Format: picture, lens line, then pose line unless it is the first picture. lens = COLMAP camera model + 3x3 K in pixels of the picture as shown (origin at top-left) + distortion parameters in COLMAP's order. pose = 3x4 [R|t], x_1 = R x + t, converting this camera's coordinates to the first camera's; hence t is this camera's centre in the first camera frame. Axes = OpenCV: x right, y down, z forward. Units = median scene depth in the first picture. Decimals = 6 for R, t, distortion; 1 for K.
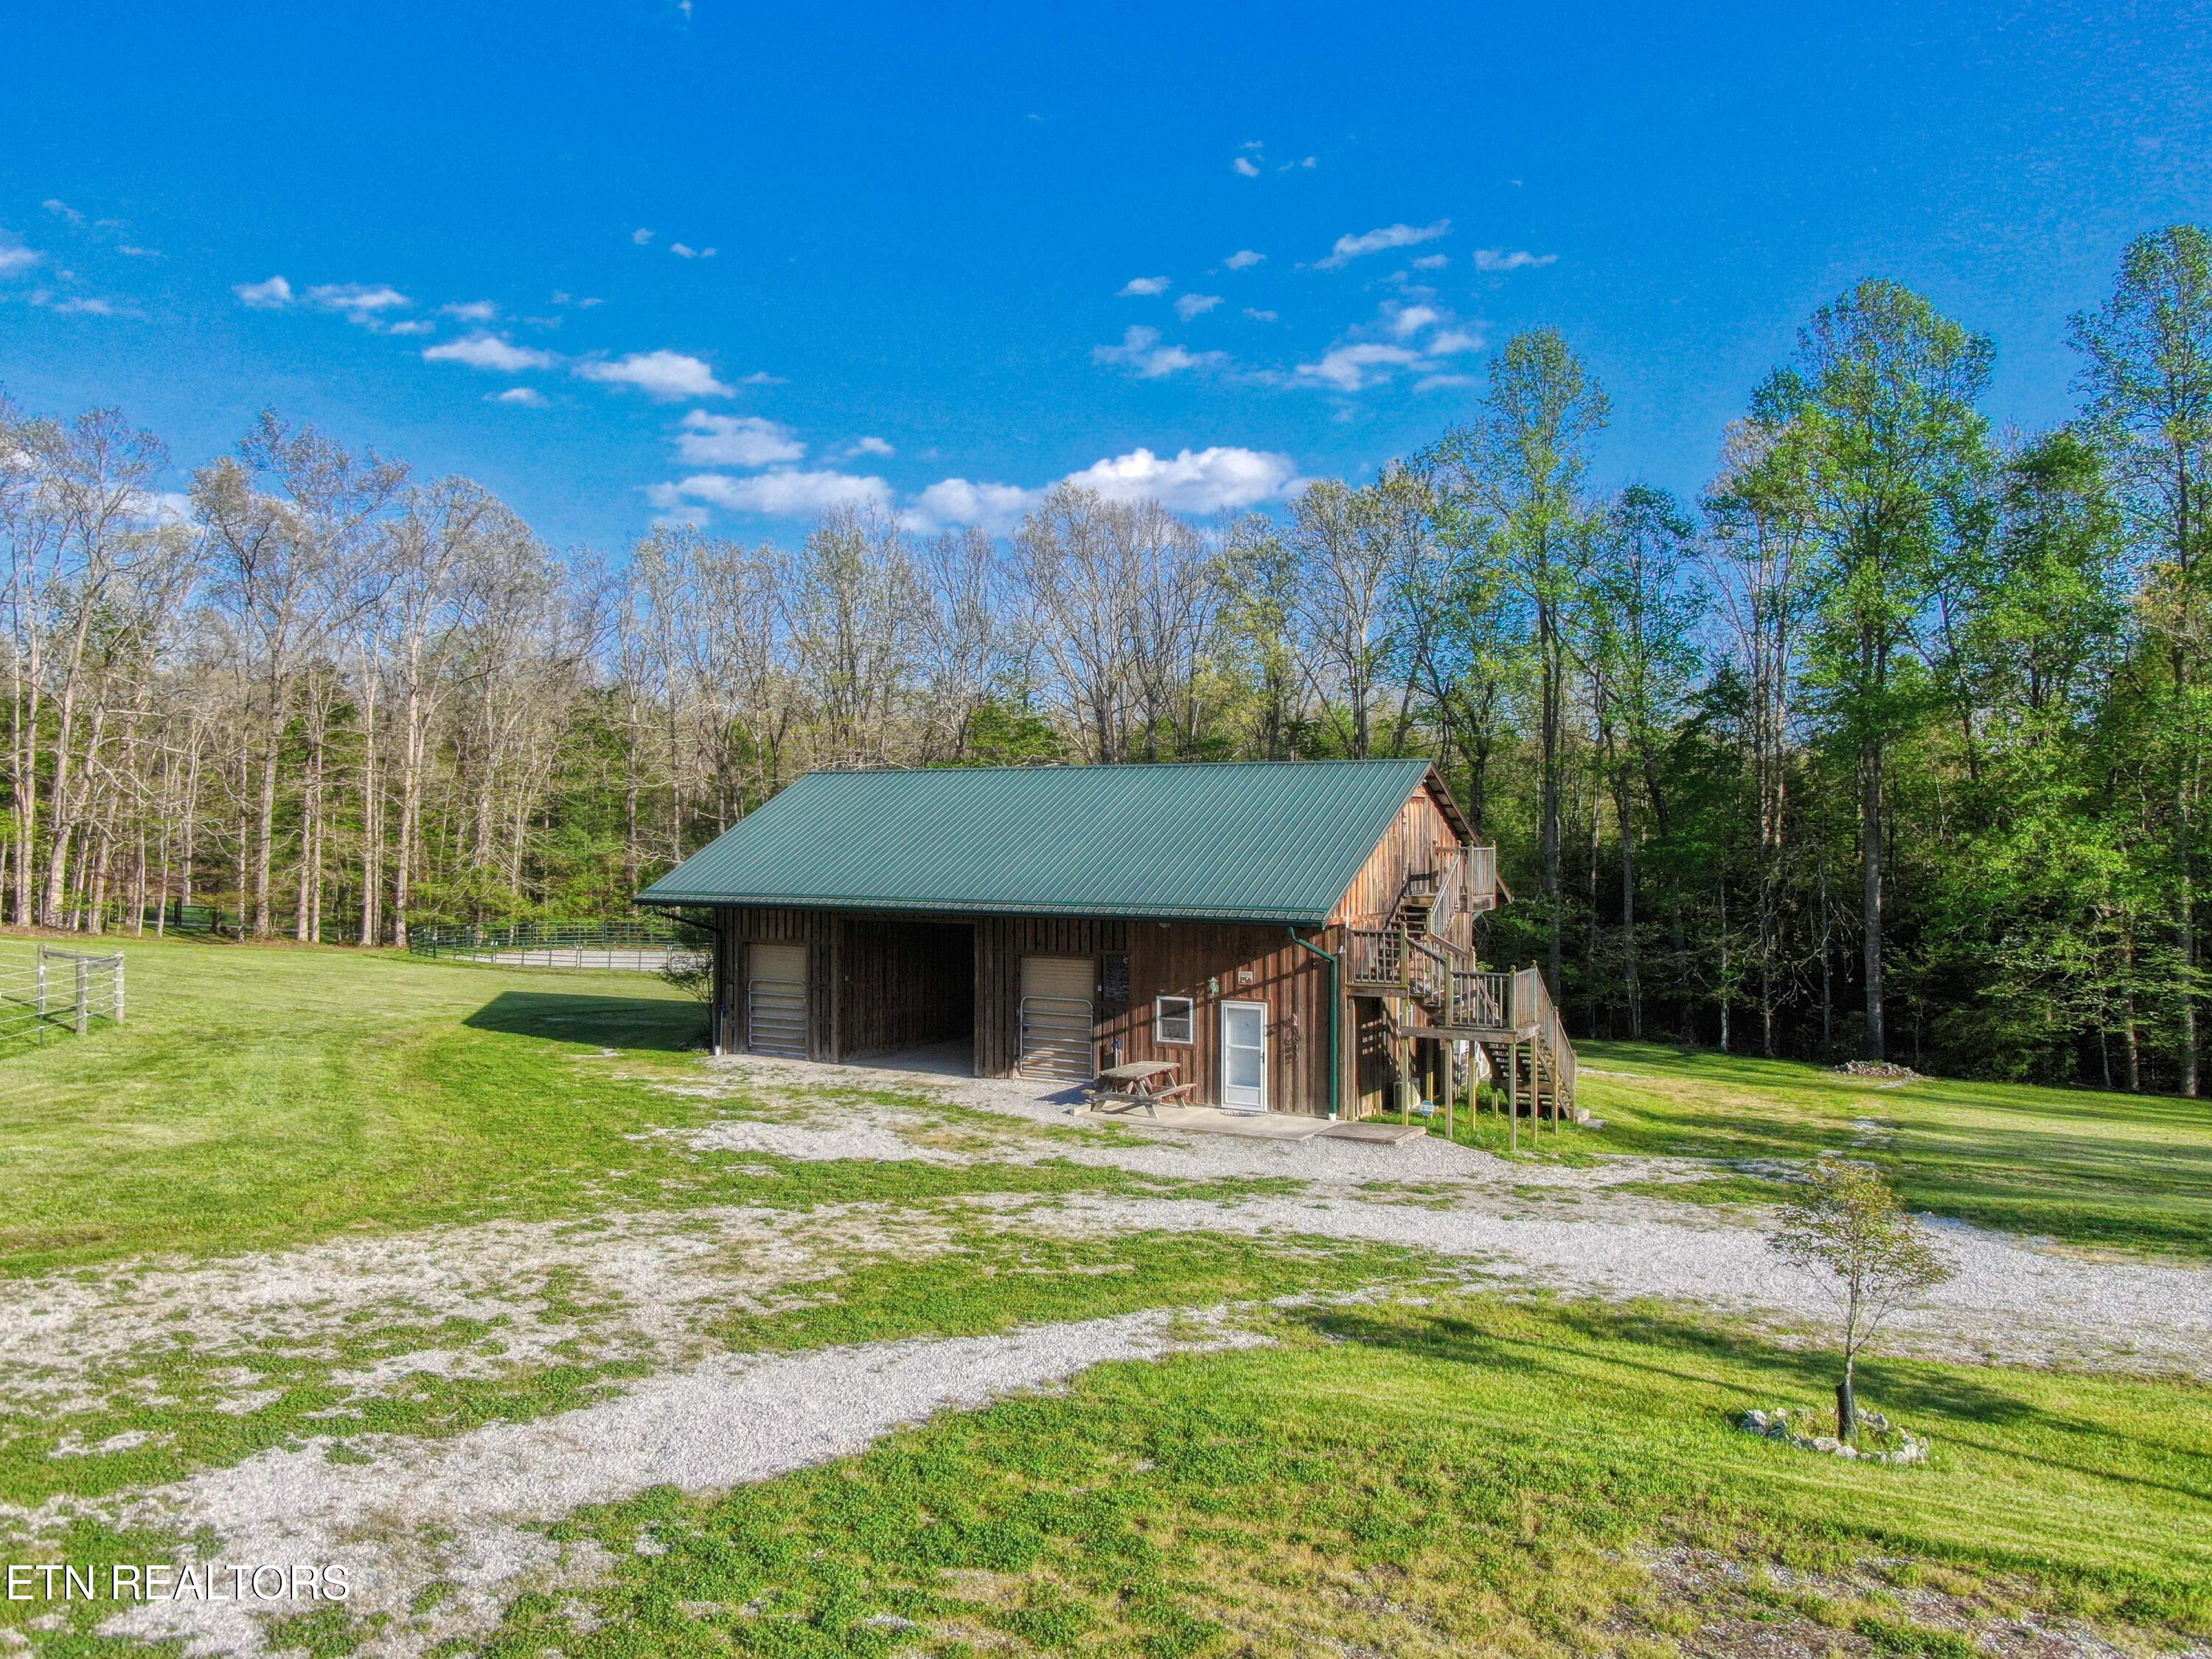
lens RADIAL K [[1575.2, 0, 1101.2], [0, 1575.2, 858.9], [0, 0, 1]] dist [-0.018645, 0.005831]
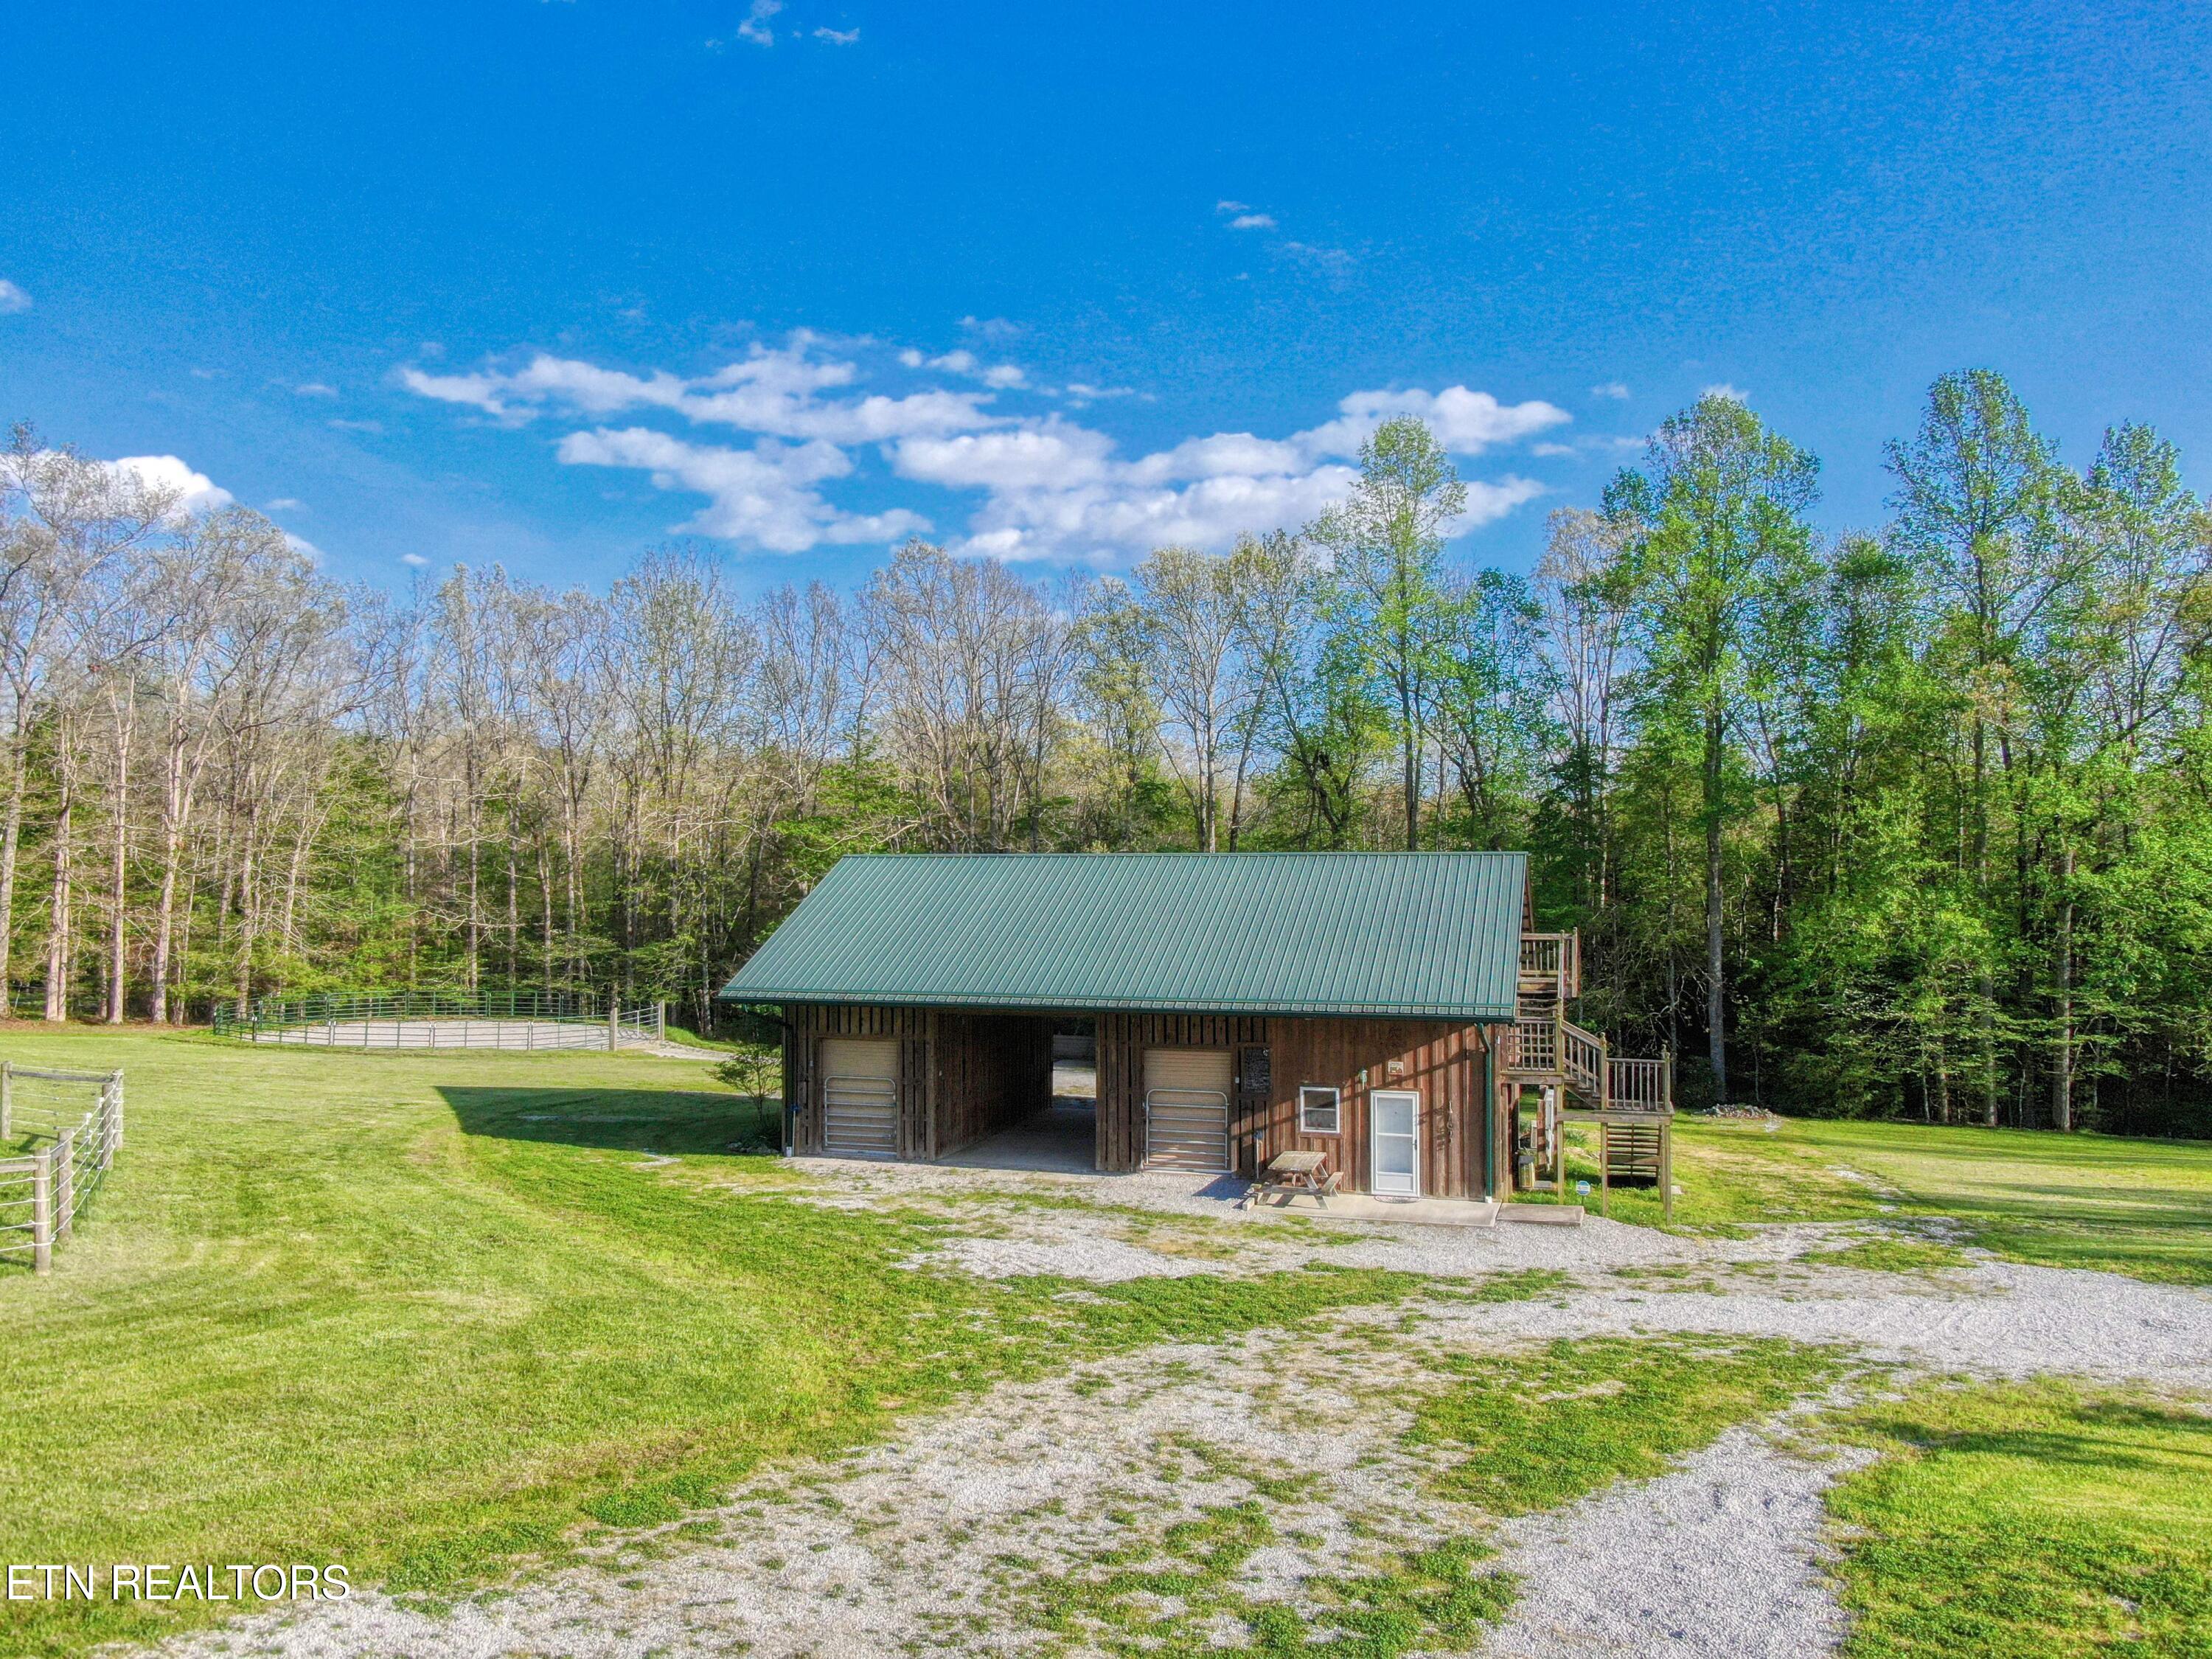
lens RADIAL K [[1575.2, 0, 1101.2], [0, 1575.2, 858.9], [0, 0, 1]] dist [-0.018645, 0.005831]
pose [[0.977113, -0.003634, 0.212689, -0.308599], [0.008435, 0.999730, -0.021672, -0.040541], [-0.212553, 0.022970, 0.976880, 0.023391]]
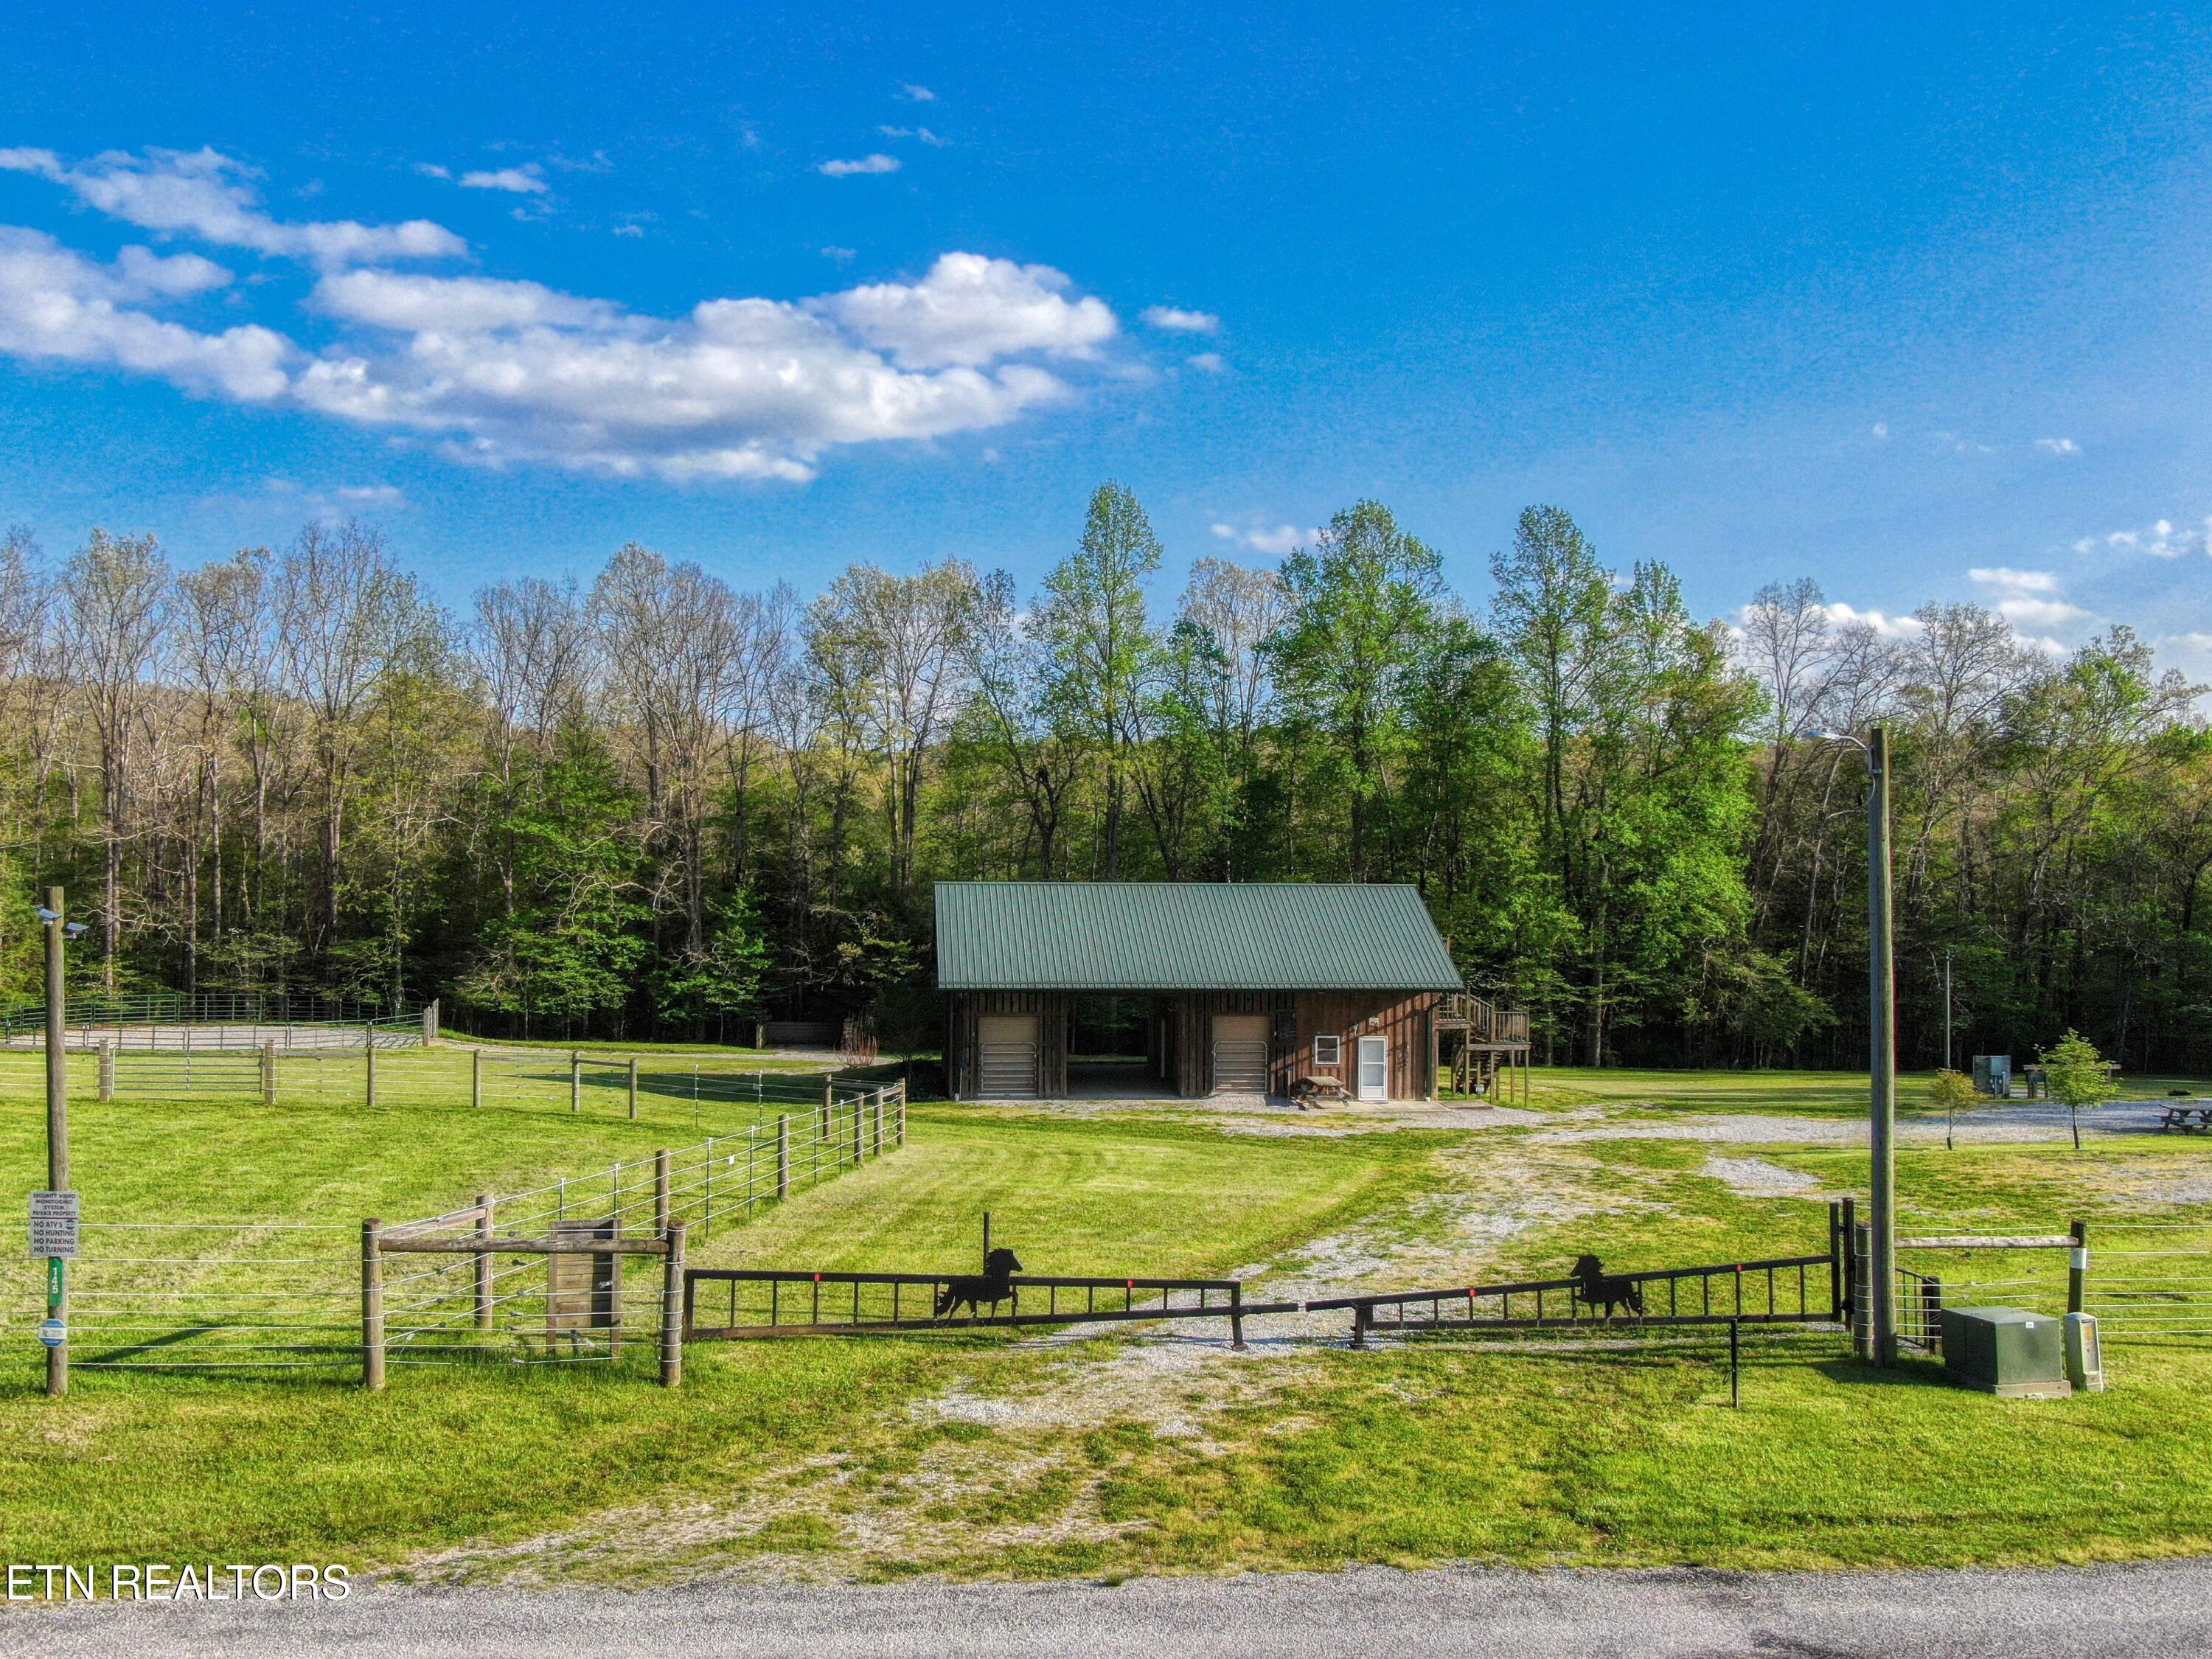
lens RADIAL K [[2029.8, 0, 1106.0], [0, 2029.8, 829.5], [0, 0, 1]] dist [0.144751, 0.006626]
pose [[0.794389, 0.002000, 0.607407, -1.422599], [0.001005, 0.999989, -0.004607, -0.118306], [-0.607409, 0.004270, 0.794378, -0.548088]]
